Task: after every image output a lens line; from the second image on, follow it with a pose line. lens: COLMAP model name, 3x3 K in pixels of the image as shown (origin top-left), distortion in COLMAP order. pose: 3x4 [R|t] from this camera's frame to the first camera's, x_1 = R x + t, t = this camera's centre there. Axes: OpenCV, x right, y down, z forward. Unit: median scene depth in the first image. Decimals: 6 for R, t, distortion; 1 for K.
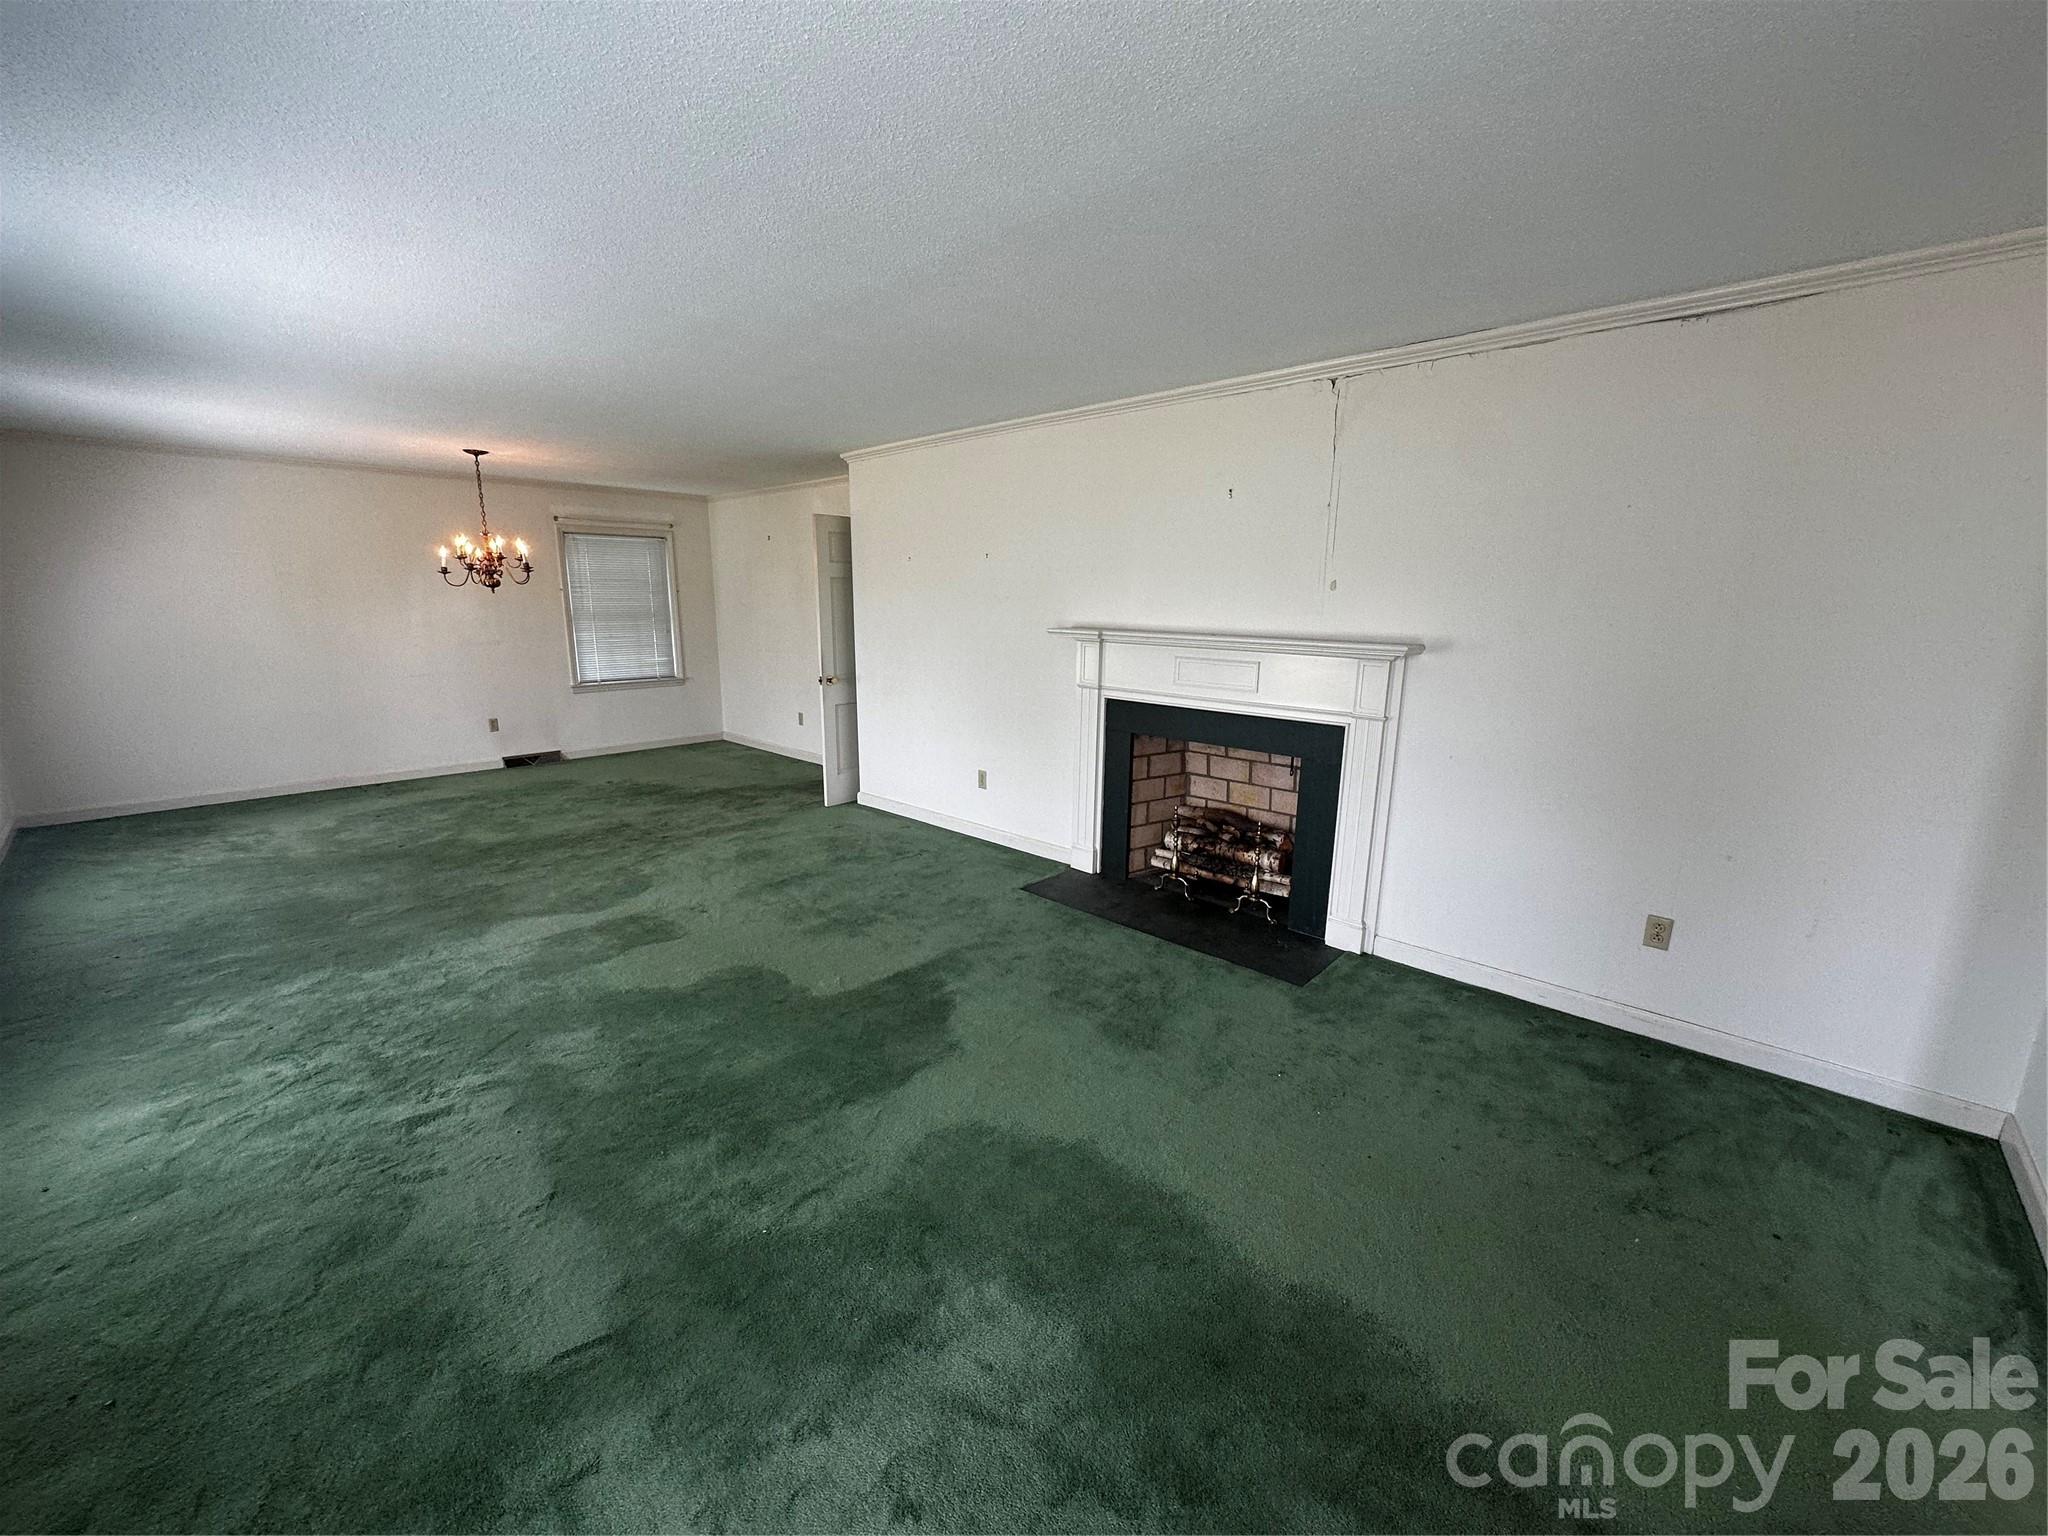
lens RADIAL K [[809.8, 0, 1033.9], [0, 809.8, 770.7], [0, 0, 1]] dist [-0.000801, -0.000037]
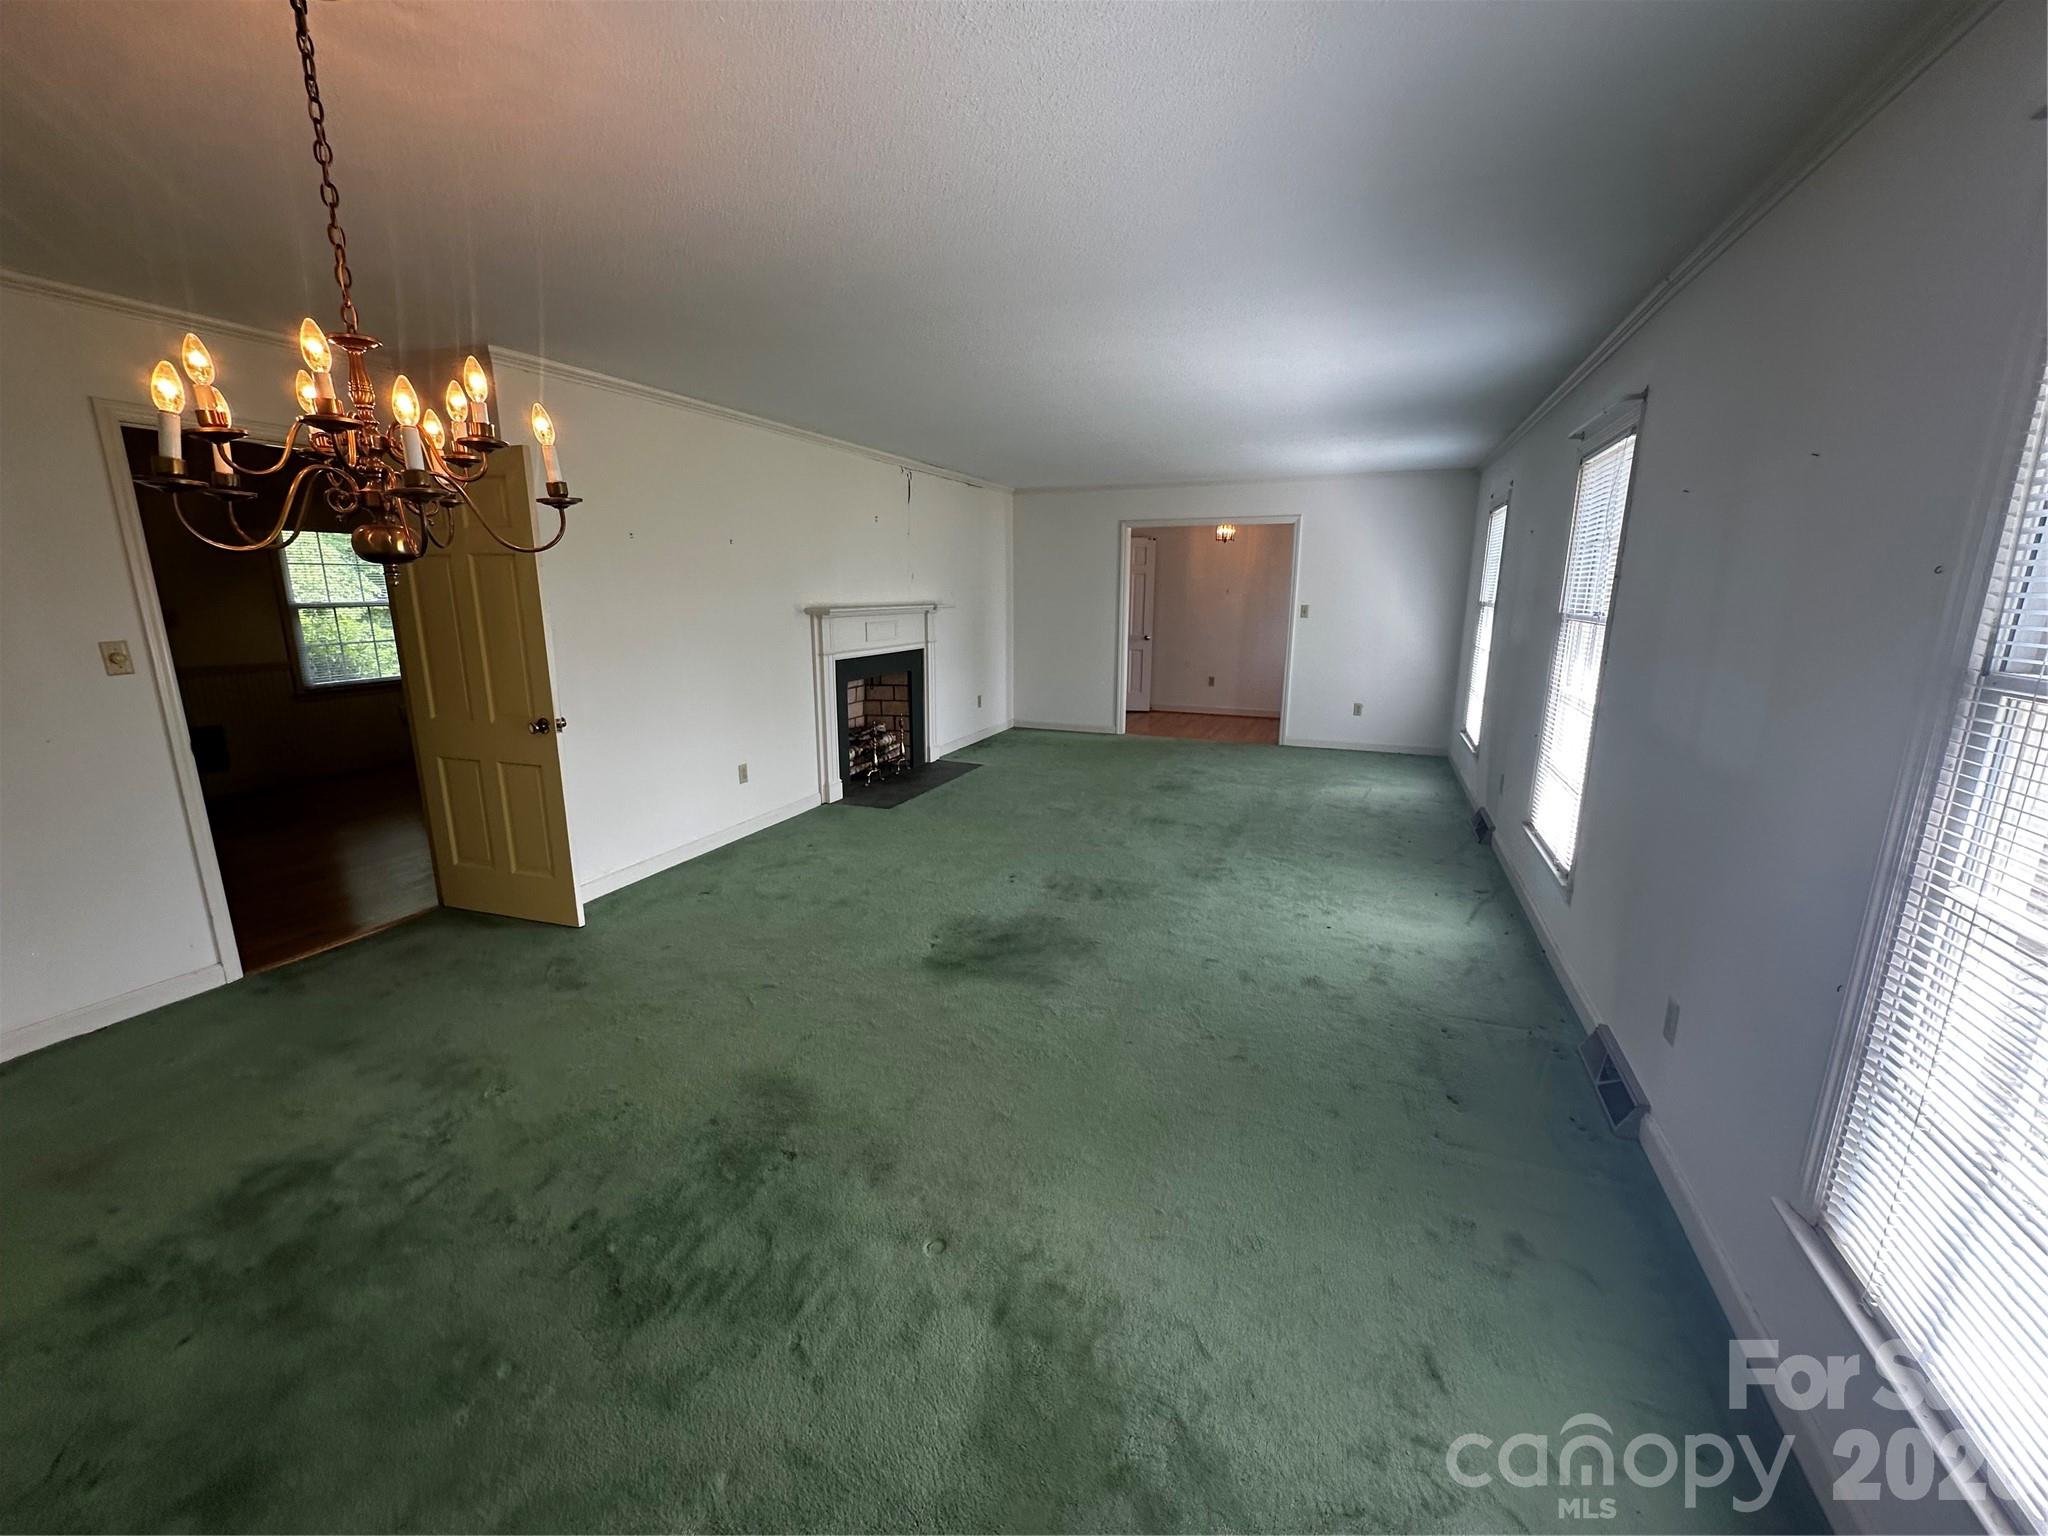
lens RADIAL K [[809.8, 0, 1033.9], [0, 809.8, 770.7], [0, 0, 1]] dist [-0.000801, -0.000037]
pose [[-0.365525, -0.214504, 0.905748, -1.247941], [0.195521, 0.933679, 0.300024, -0.251081], [-0.910034, 0.286759, -0.299343, 1.144561]]
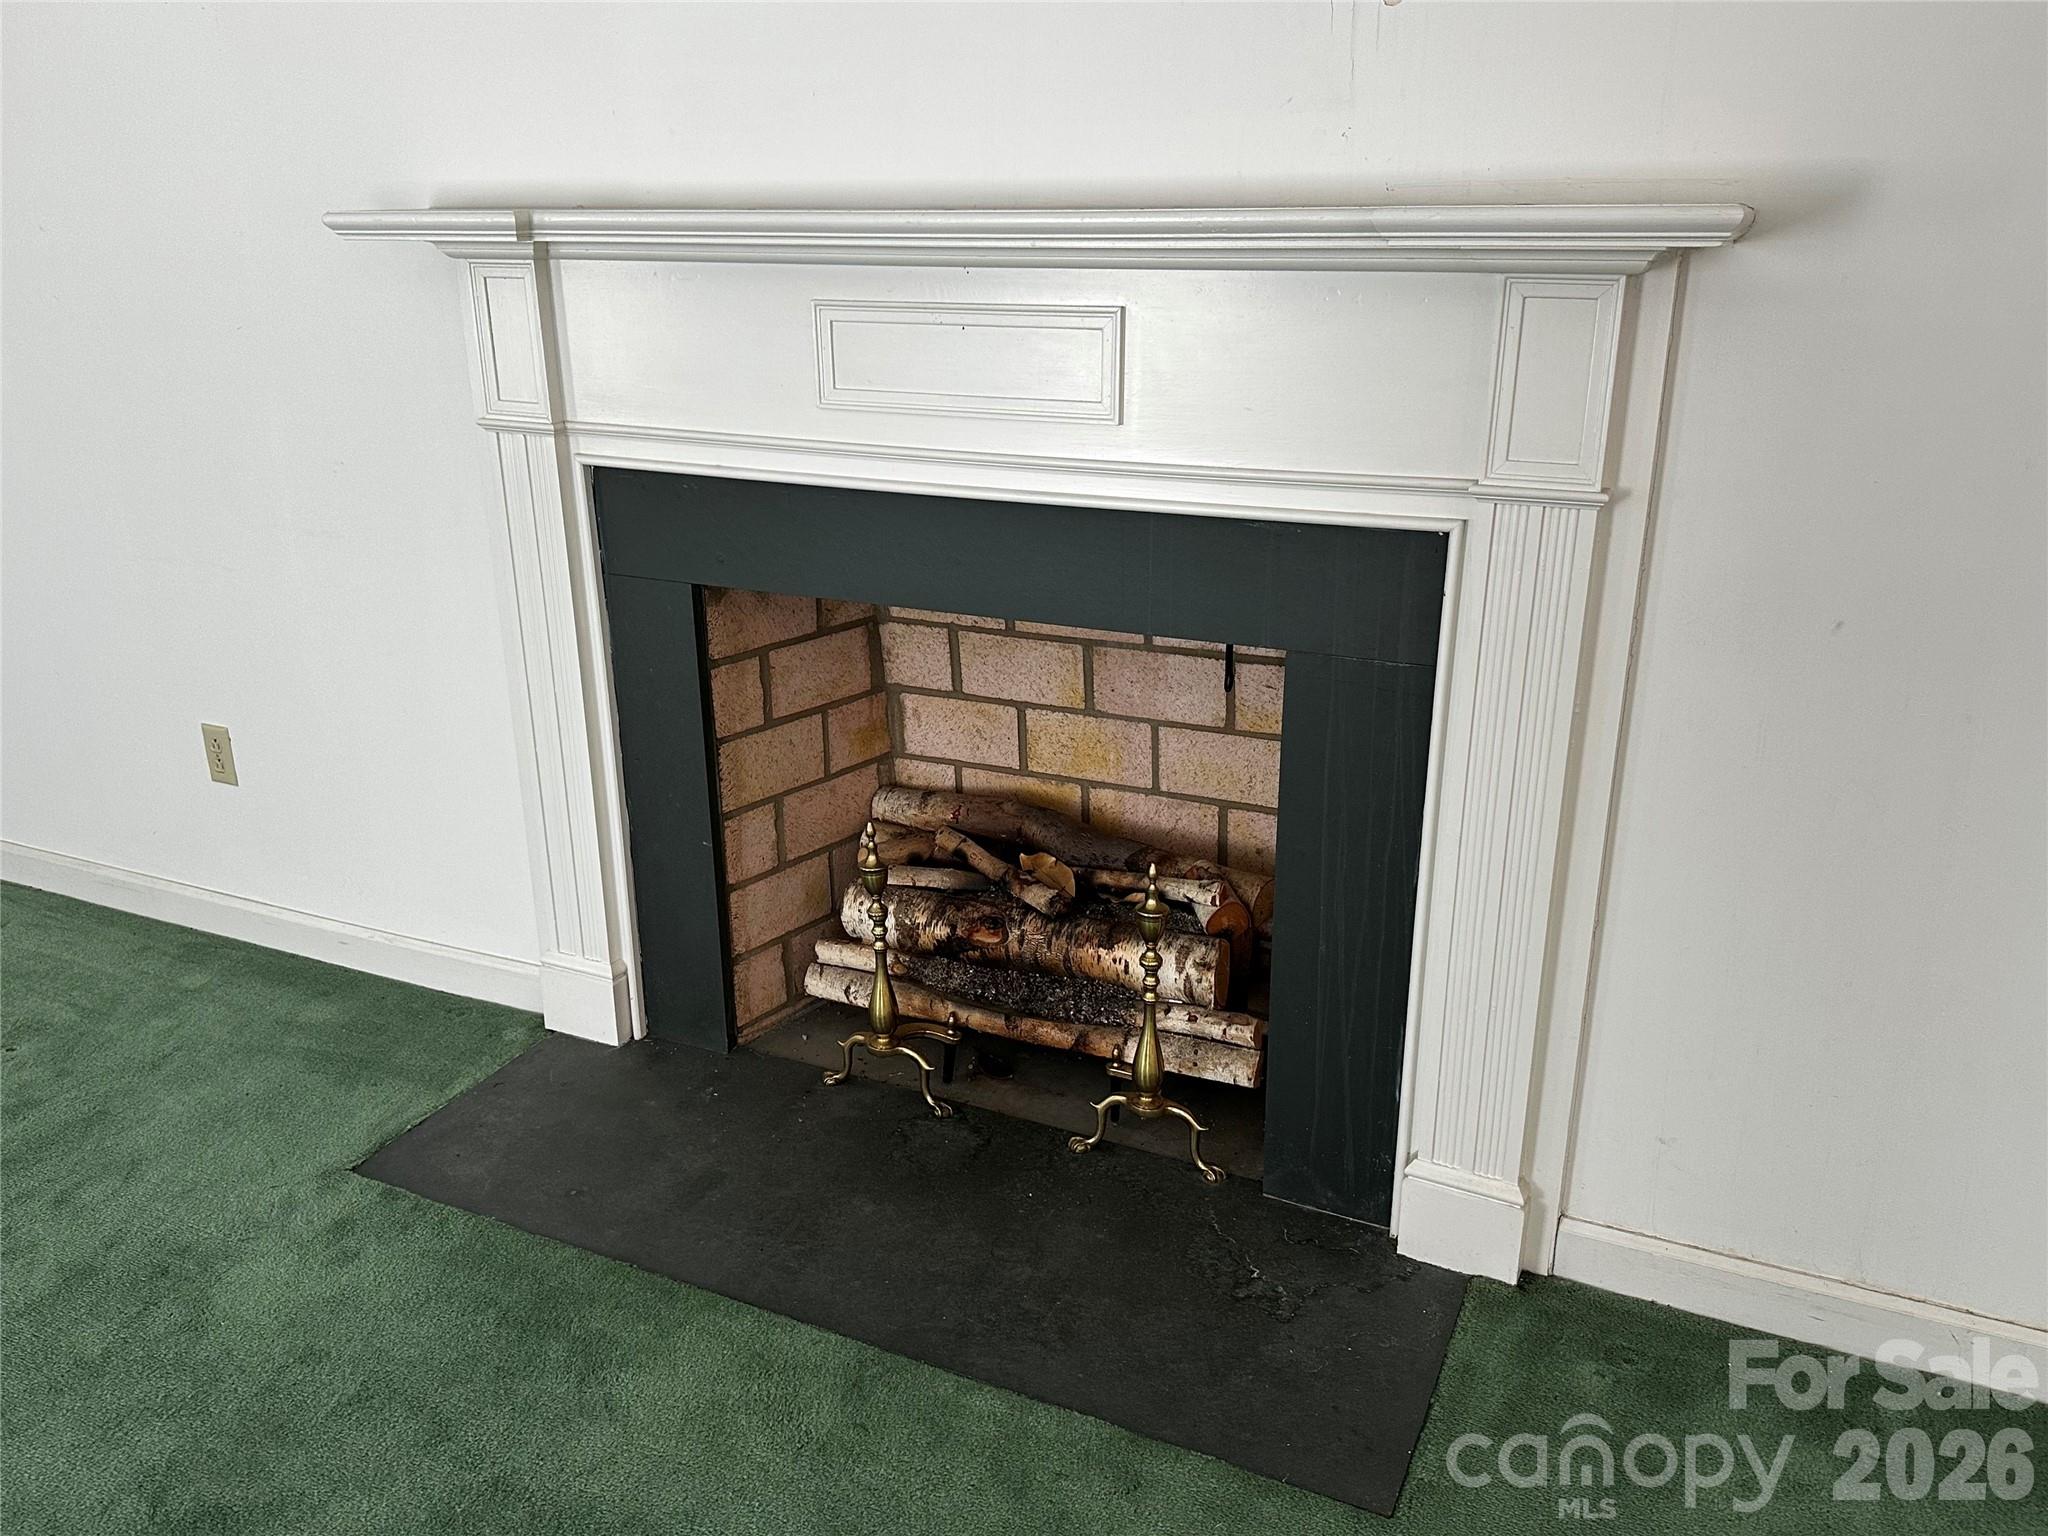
lens RADIAL K [[1571.3, 0, 1024.0], [0, 1571.3, 768.0], [0, 0, 1]] dist [0.127546, -0.209997]
pose [[0.955790, -0.116702, 0.269900, 0.072041], [0.081769, 0.987153, 0.137270, -0.049253], [-0.282452, -0.109132, 0.953053, 0.412258]]
